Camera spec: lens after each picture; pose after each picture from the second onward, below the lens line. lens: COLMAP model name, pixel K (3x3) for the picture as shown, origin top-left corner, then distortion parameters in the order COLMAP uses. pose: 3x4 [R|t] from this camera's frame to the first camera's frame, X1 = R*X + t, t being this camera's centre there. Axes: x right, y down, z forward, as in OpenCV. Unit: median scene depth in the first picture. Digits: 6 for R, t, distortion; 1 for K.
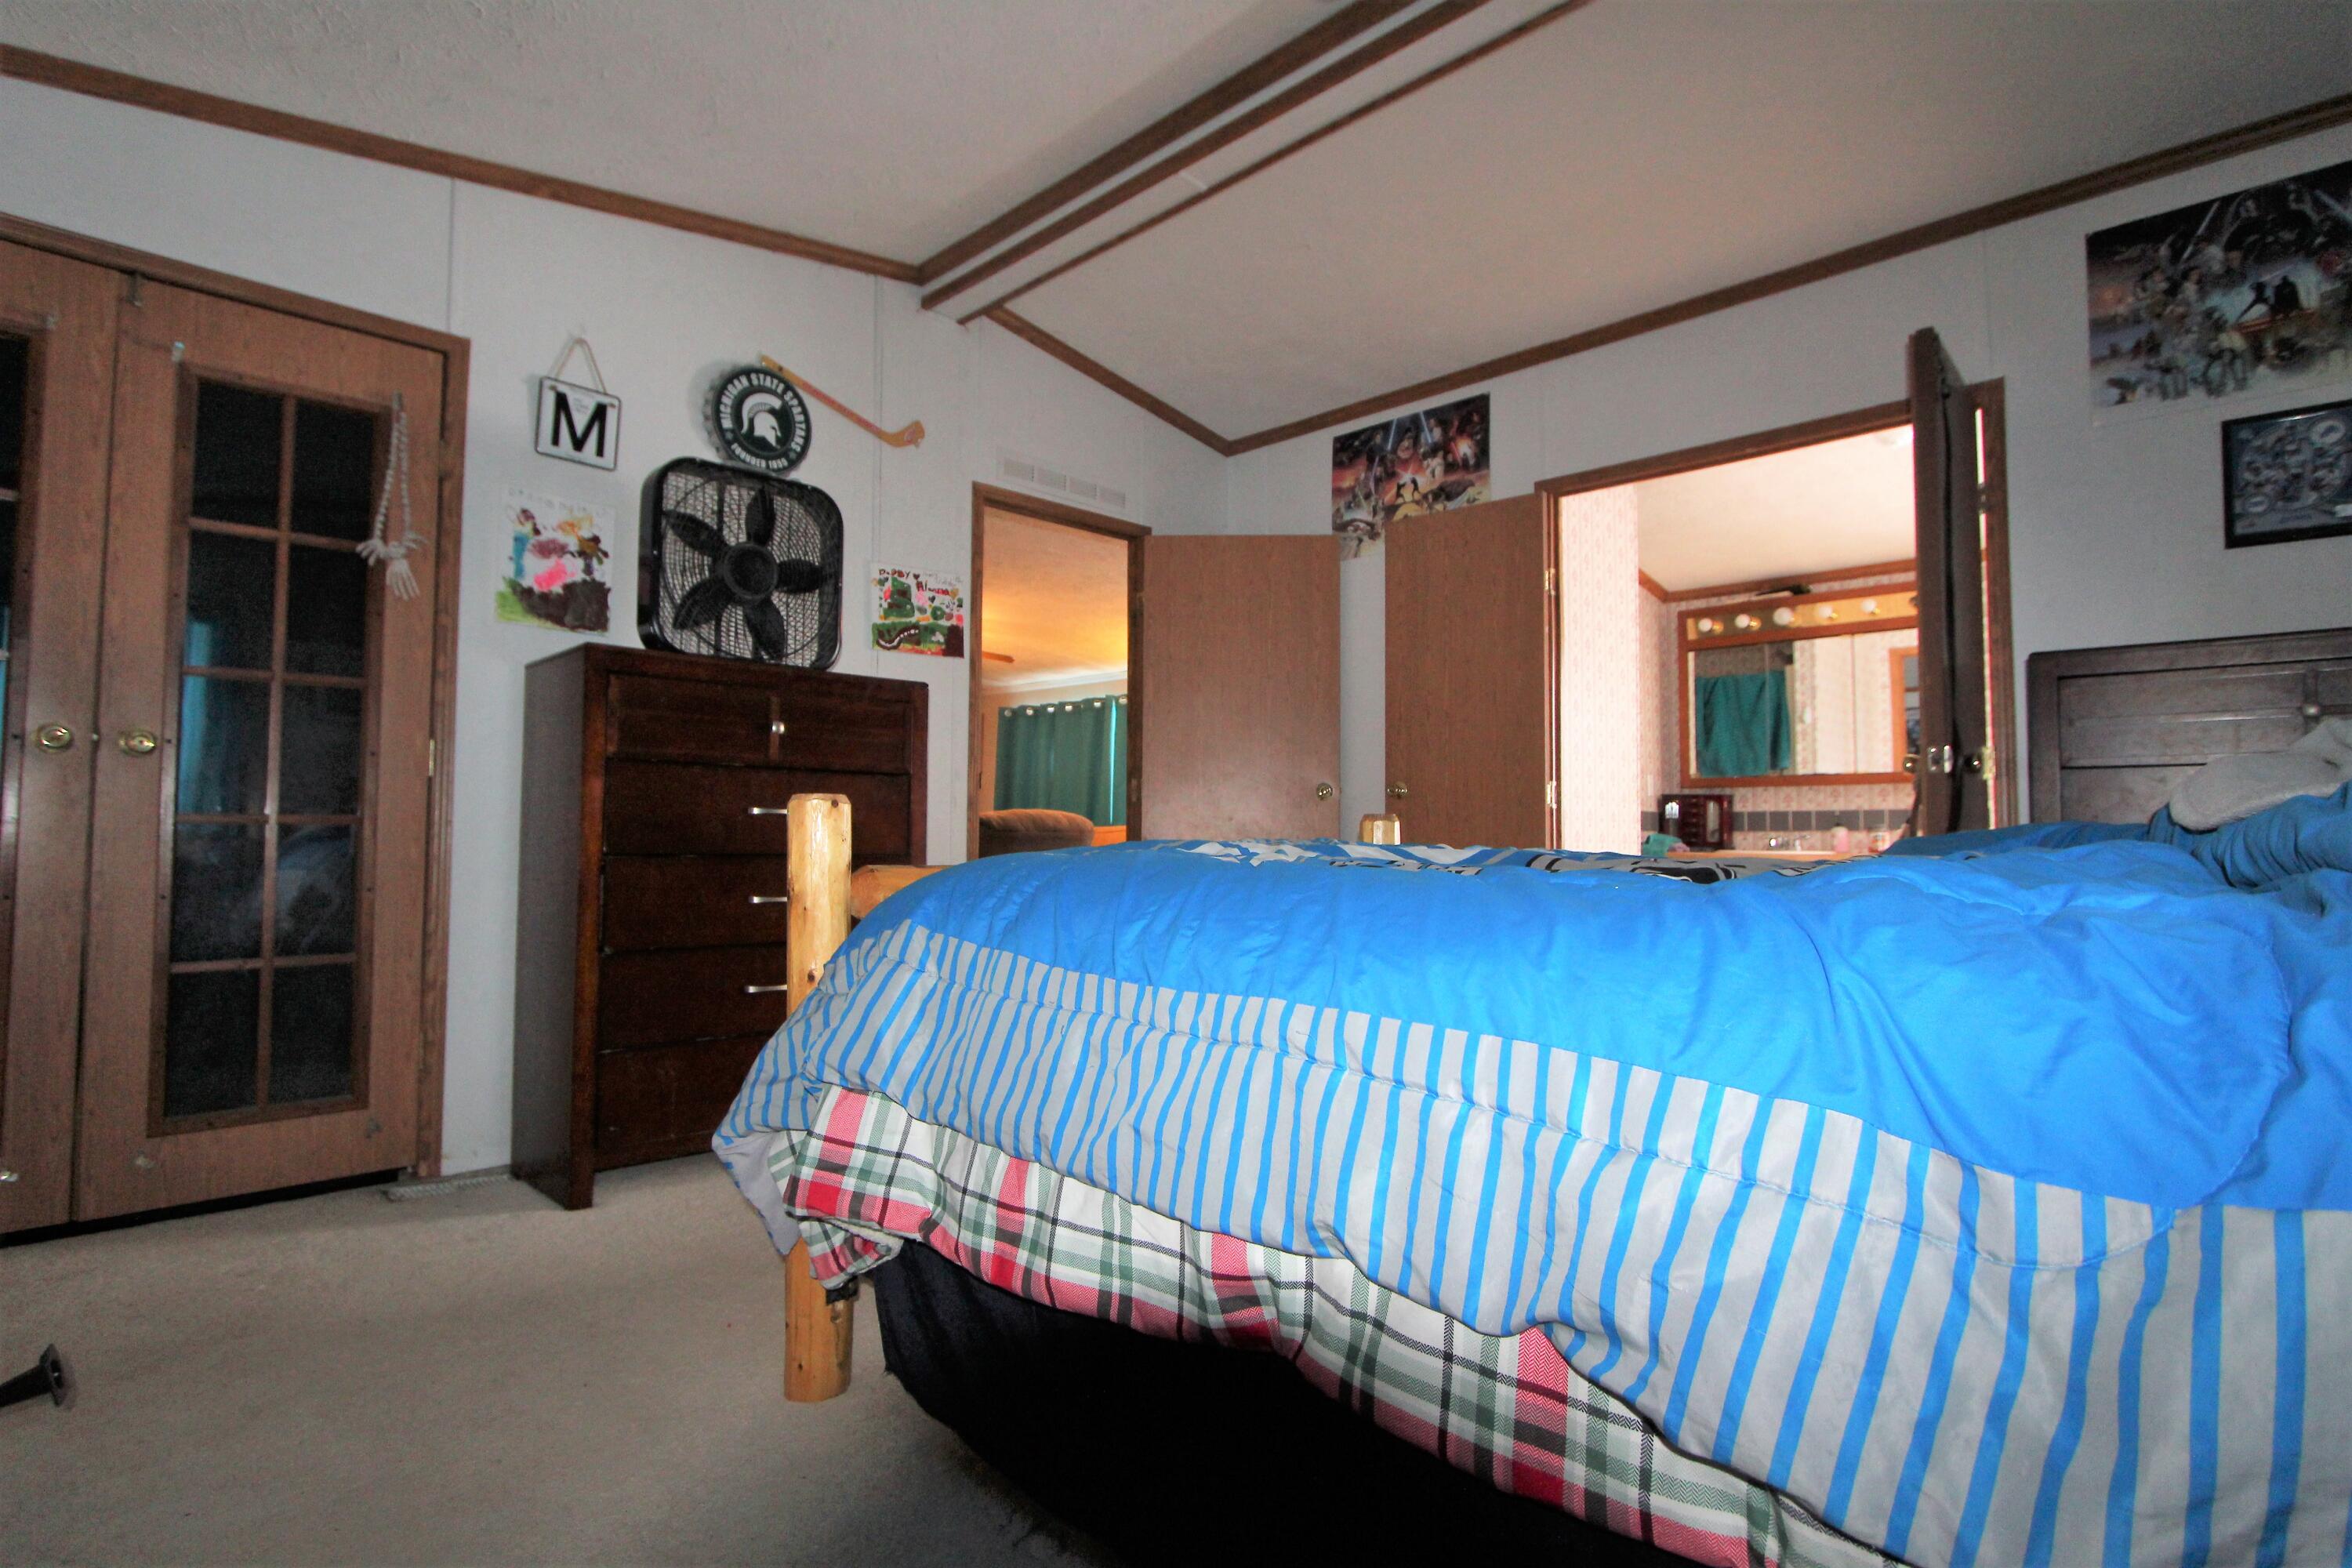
lens RADIAL K [[1152.0, 0, 1161.8], [0, 1152.0, 774.9], [0, 0, 1]] dist [-0.017681, 0.001817]
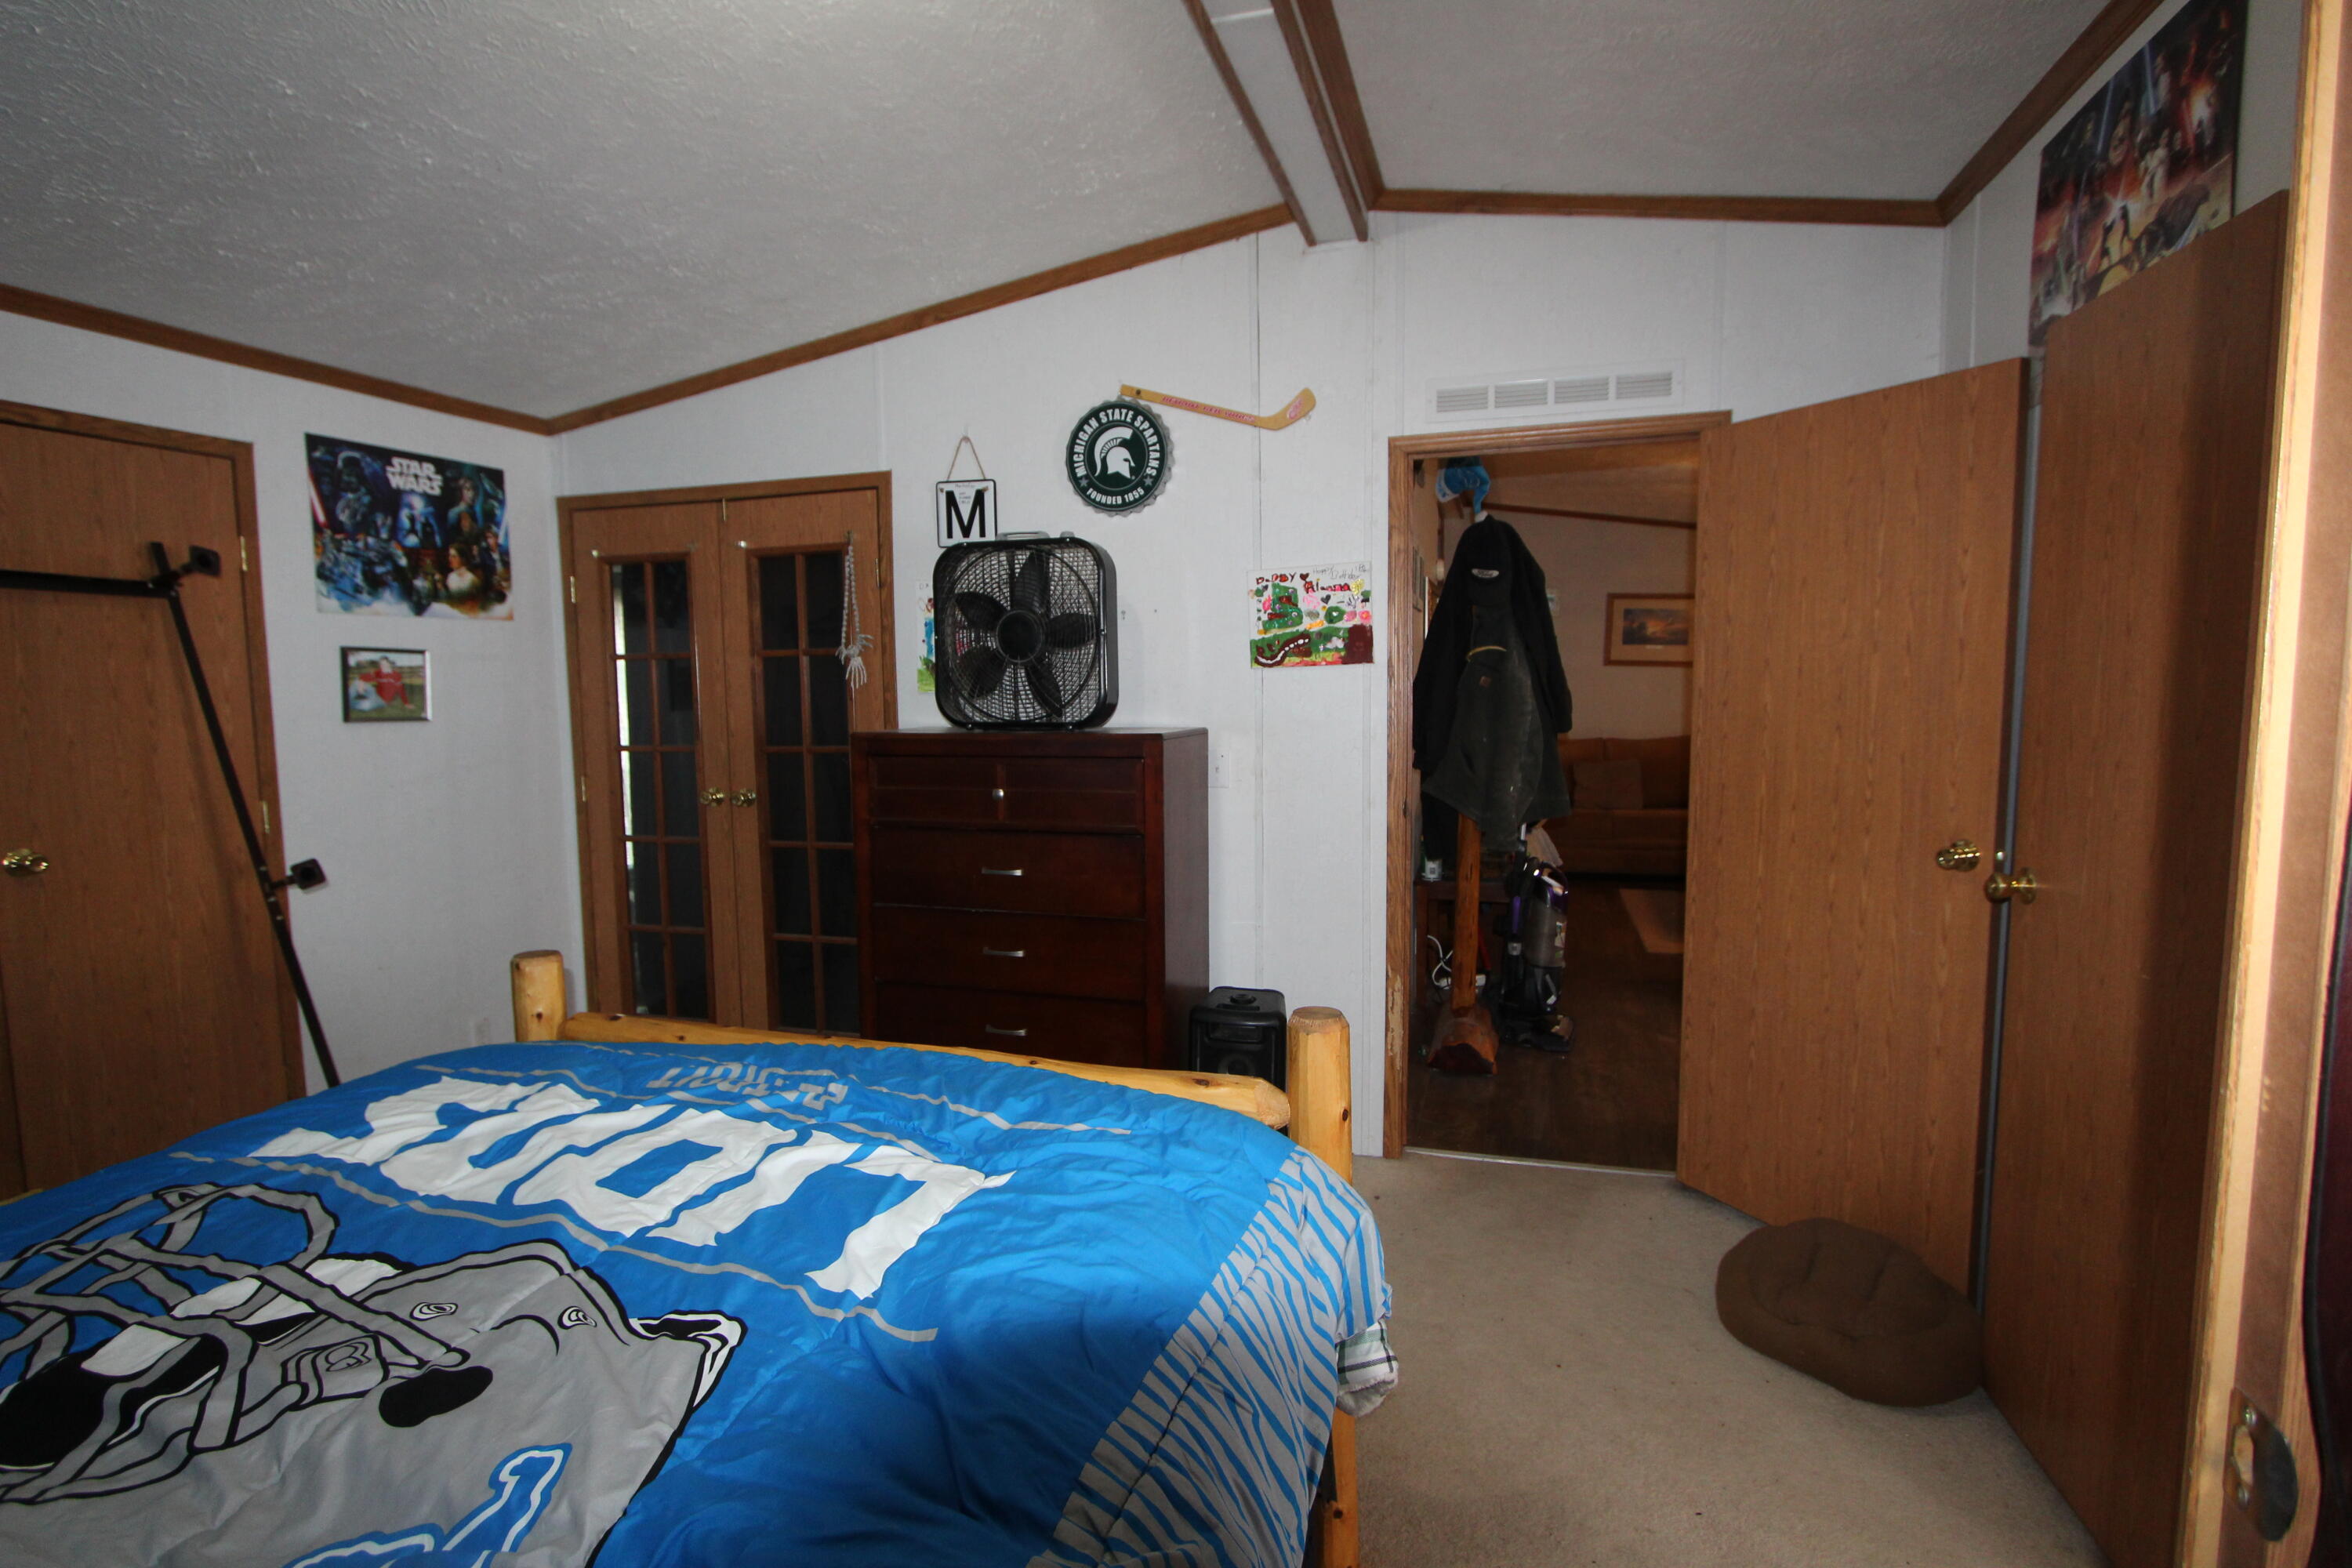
lens RADIAL K [[1152.0, 0, 1161.8], [0, 1152.0, 774.9], [0, 0, 1]] dist [-0.017681, 0.001817]
pose [[0.462024, 0.062420, -0.884668, 0.525546], [0.065072, 0.992445, 0.104009, -0.124373], [0.884477, -0.105622, 0.454472, 0.507774]]
